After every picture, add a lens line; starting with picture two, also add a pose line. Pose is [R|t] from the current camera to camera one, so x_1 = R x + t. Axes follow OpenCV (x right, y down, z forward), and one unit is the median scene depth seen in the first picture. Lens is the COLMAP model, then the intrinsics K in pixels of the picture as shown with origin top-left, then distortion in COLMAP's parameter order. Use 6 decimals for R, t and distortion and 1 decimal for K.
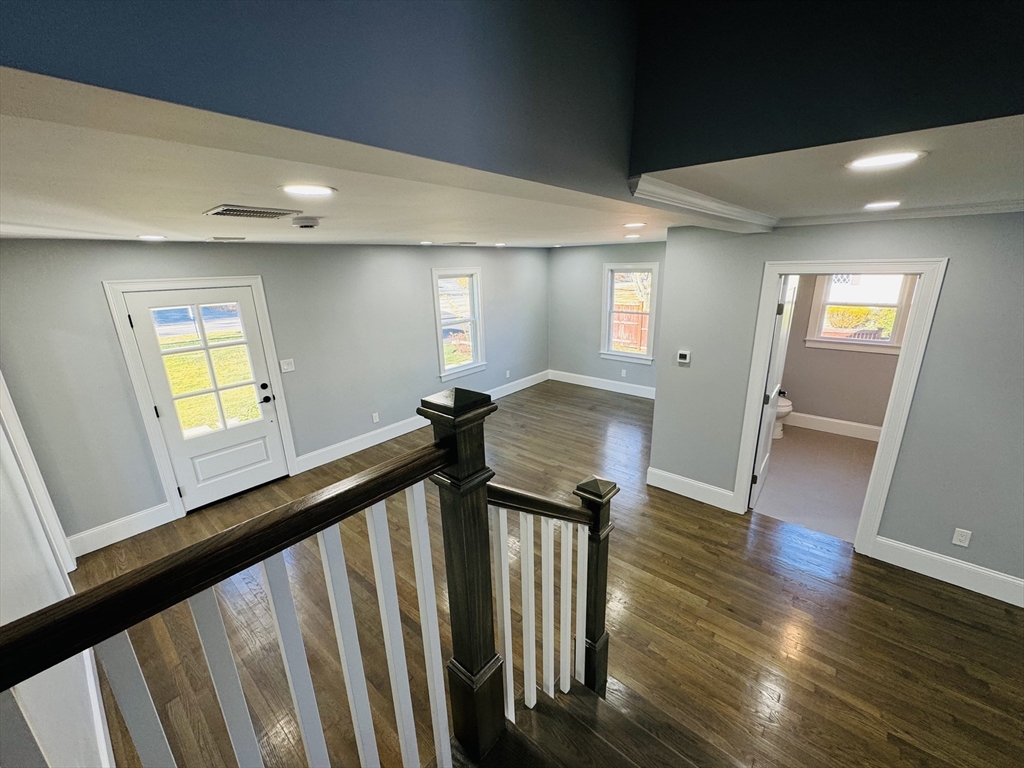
lens RADIAL K [[406.9, 0, 511.6], [0, 406.9, 382.7], [0, 0, 1]] dist [-0.000997, -0.000042]
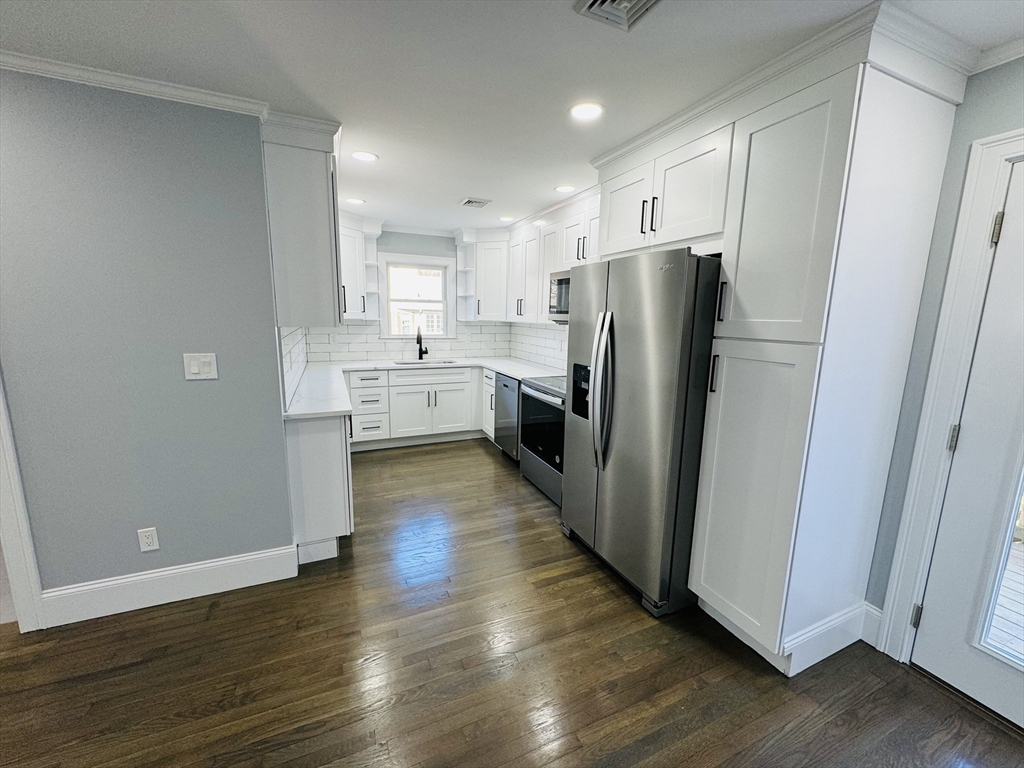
lens RADIAL K [[406.9, 0, 511.6], [0, 406.9, 382.7], [0, 0, 1]] dist [-0.000997, -0.000042]
pose [[0.426606, -0.114446, 0.897167, 0.569774], [0.220541, 0.975182, 0.019530, 0.175618], [-0.877137, 0.189531, 0.441259, 0.026587]]
